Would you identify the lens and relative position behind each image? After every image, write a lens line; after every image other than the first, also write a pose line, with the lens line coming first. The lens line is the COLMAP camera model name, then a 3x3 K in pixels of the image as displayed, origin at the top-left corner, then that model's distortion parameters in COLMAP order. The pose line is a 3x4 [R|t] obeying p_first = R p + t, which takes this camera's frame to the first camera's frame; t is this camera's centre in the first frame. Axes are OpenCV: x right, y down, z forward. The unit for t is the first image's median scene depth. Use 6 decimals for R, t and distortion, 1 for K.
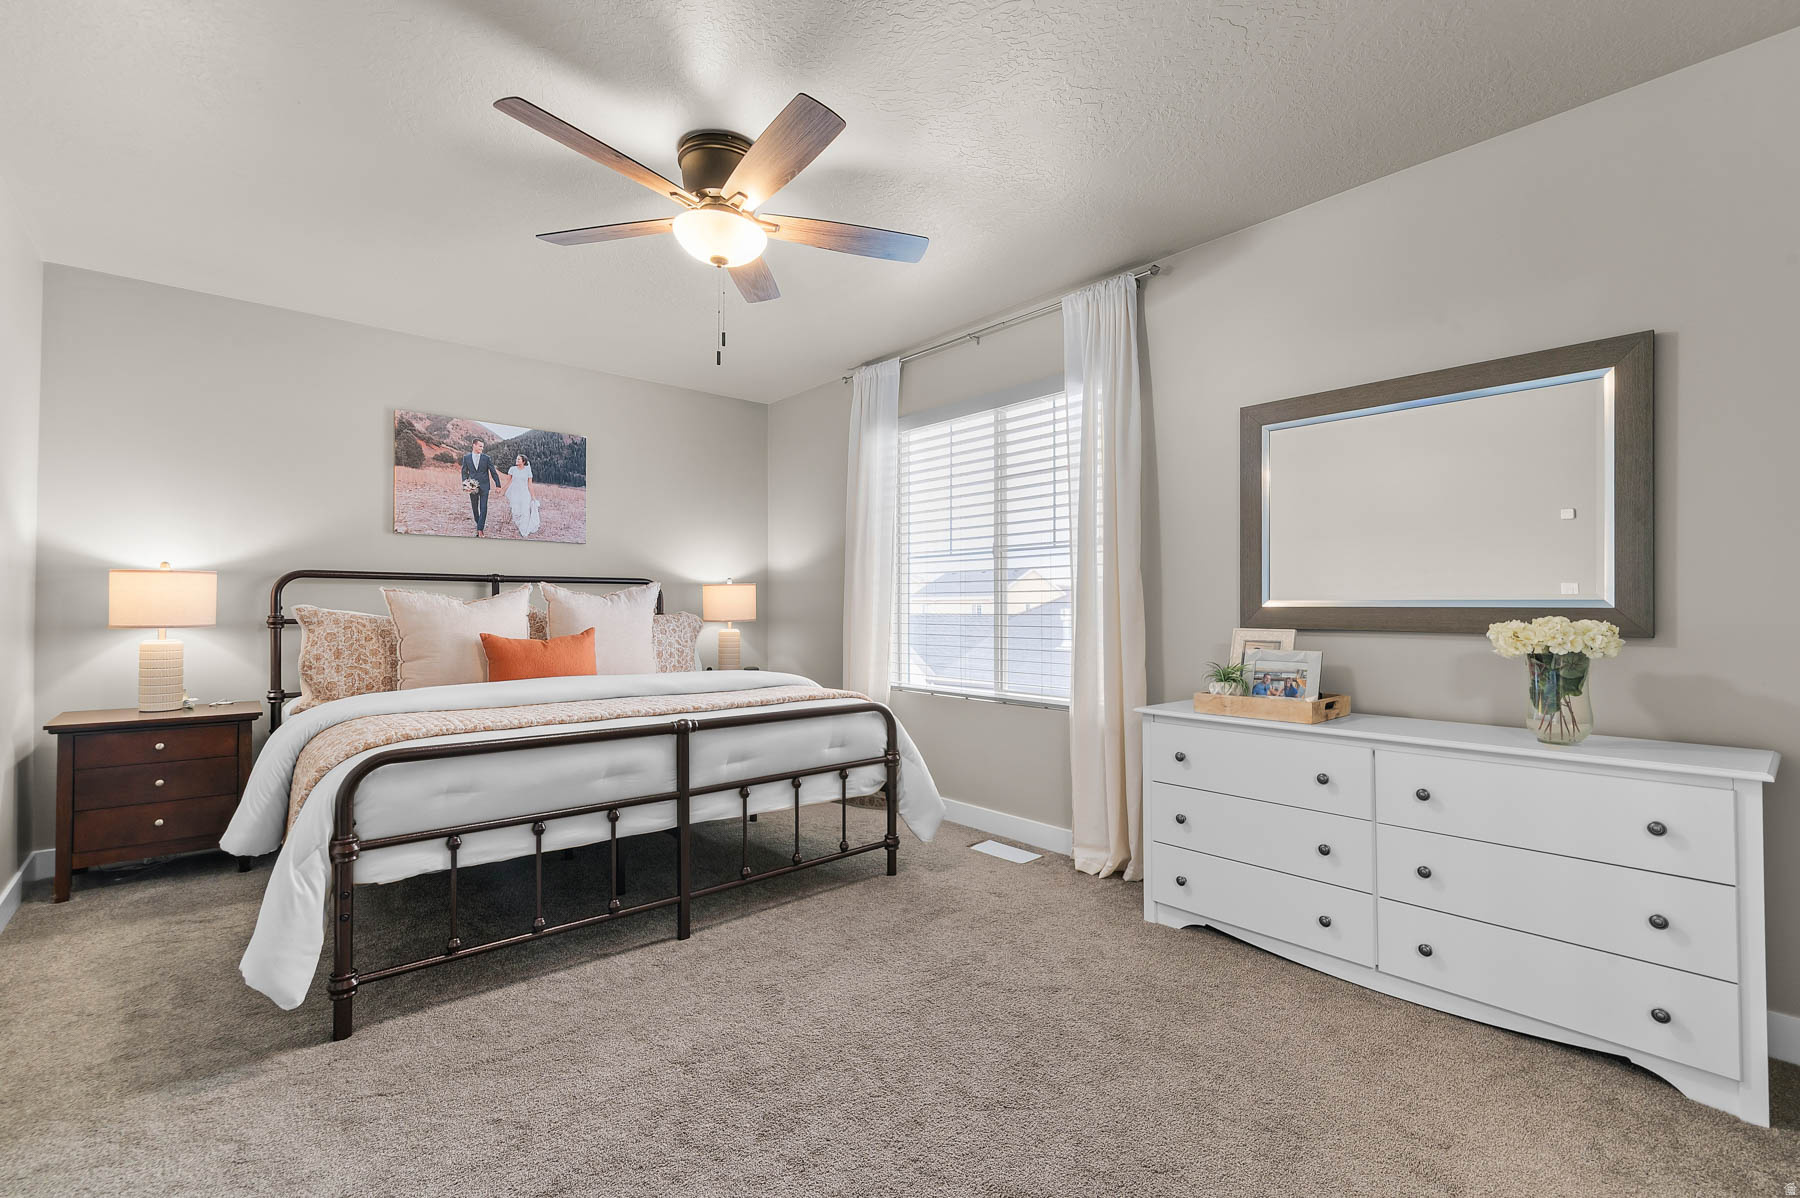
lens RADIAL K [[786.3, 0, 918.5], [0, 786.3, 604.8], [0, 0, 1]] dist [0.002923, 0.000103]
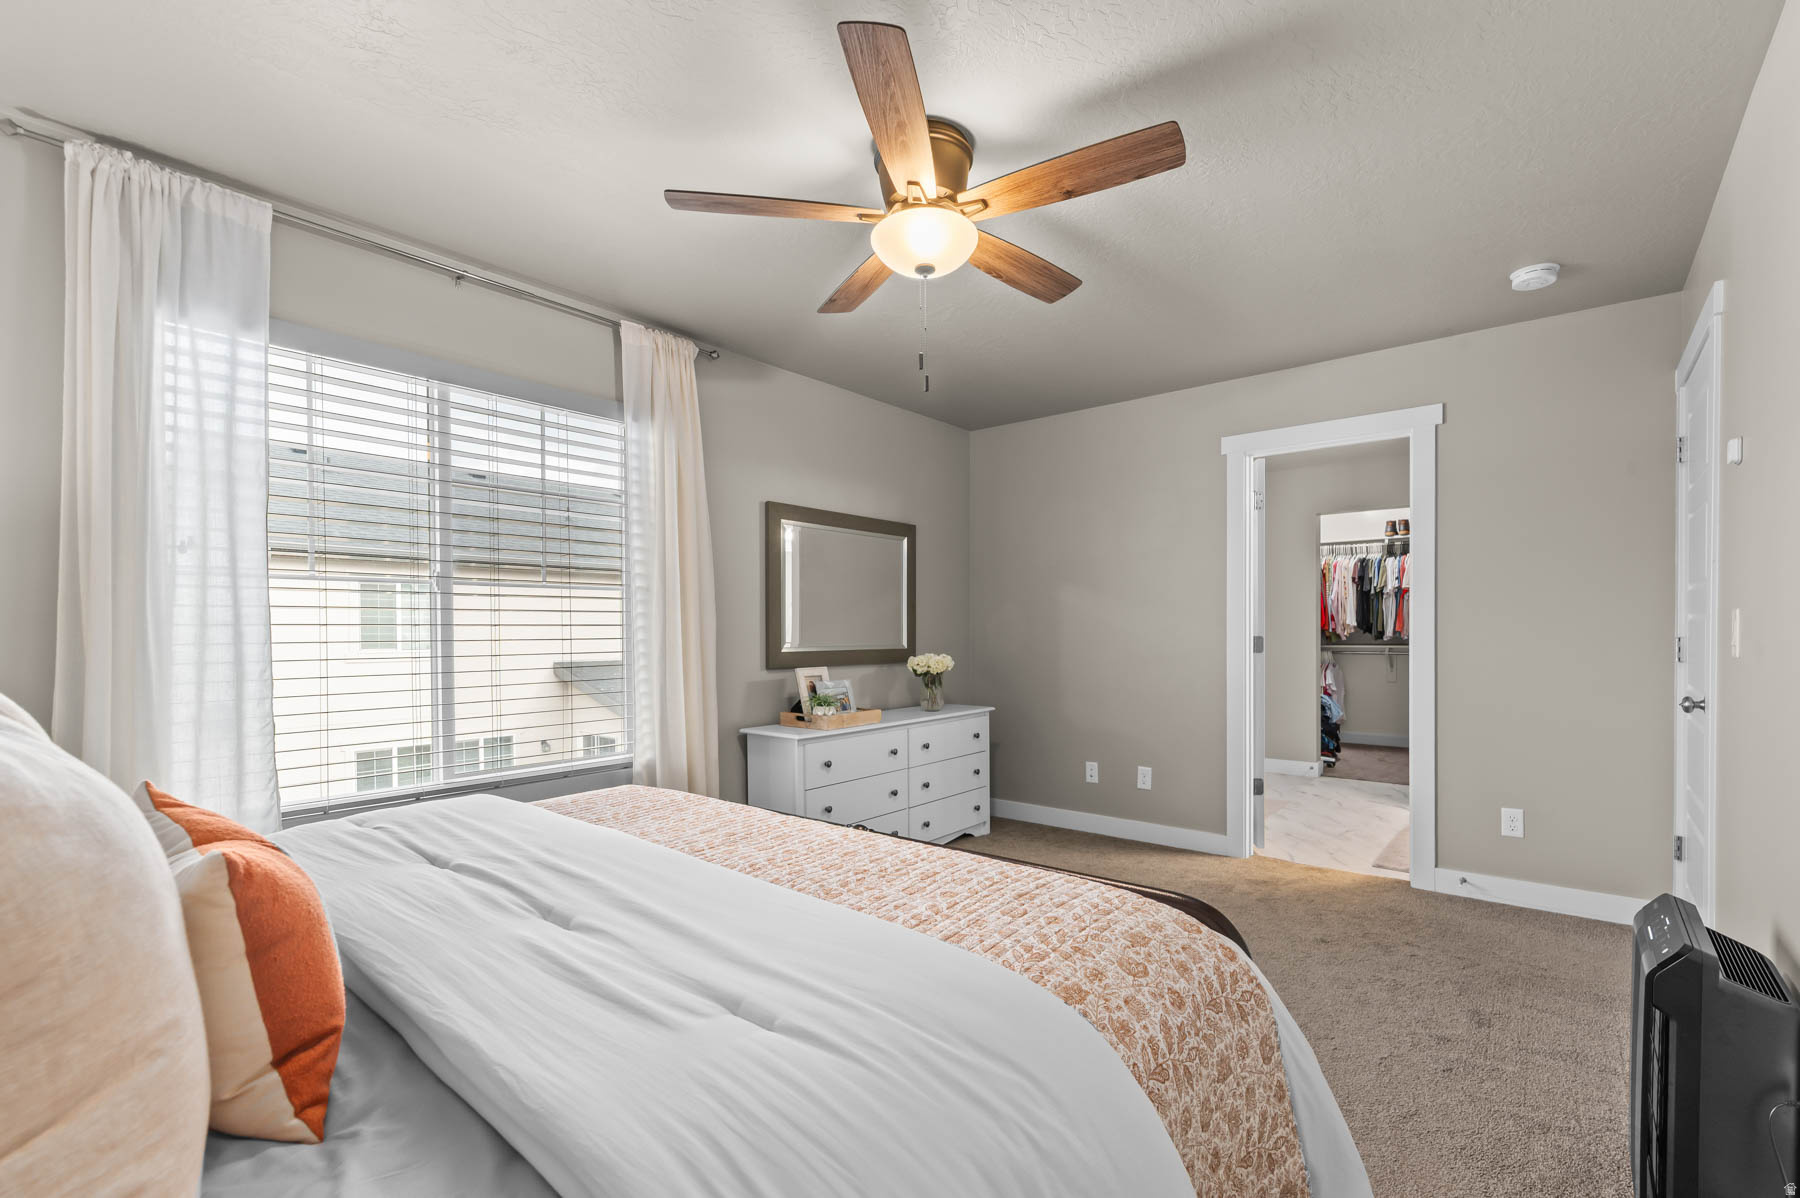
lens RADIAL K [[789.3, 0, 921.2], [0, 789.3, 622.6], [0, 0, 1]] dist [0.001169, 0.000054]
pose [[-0.168780, 0.006393, 0.985633, -1.027528], [0.003371, 0.999977, -0.005908, -0.043052], [-0.985648, 0.002325, -0.168797, 1.073192]]
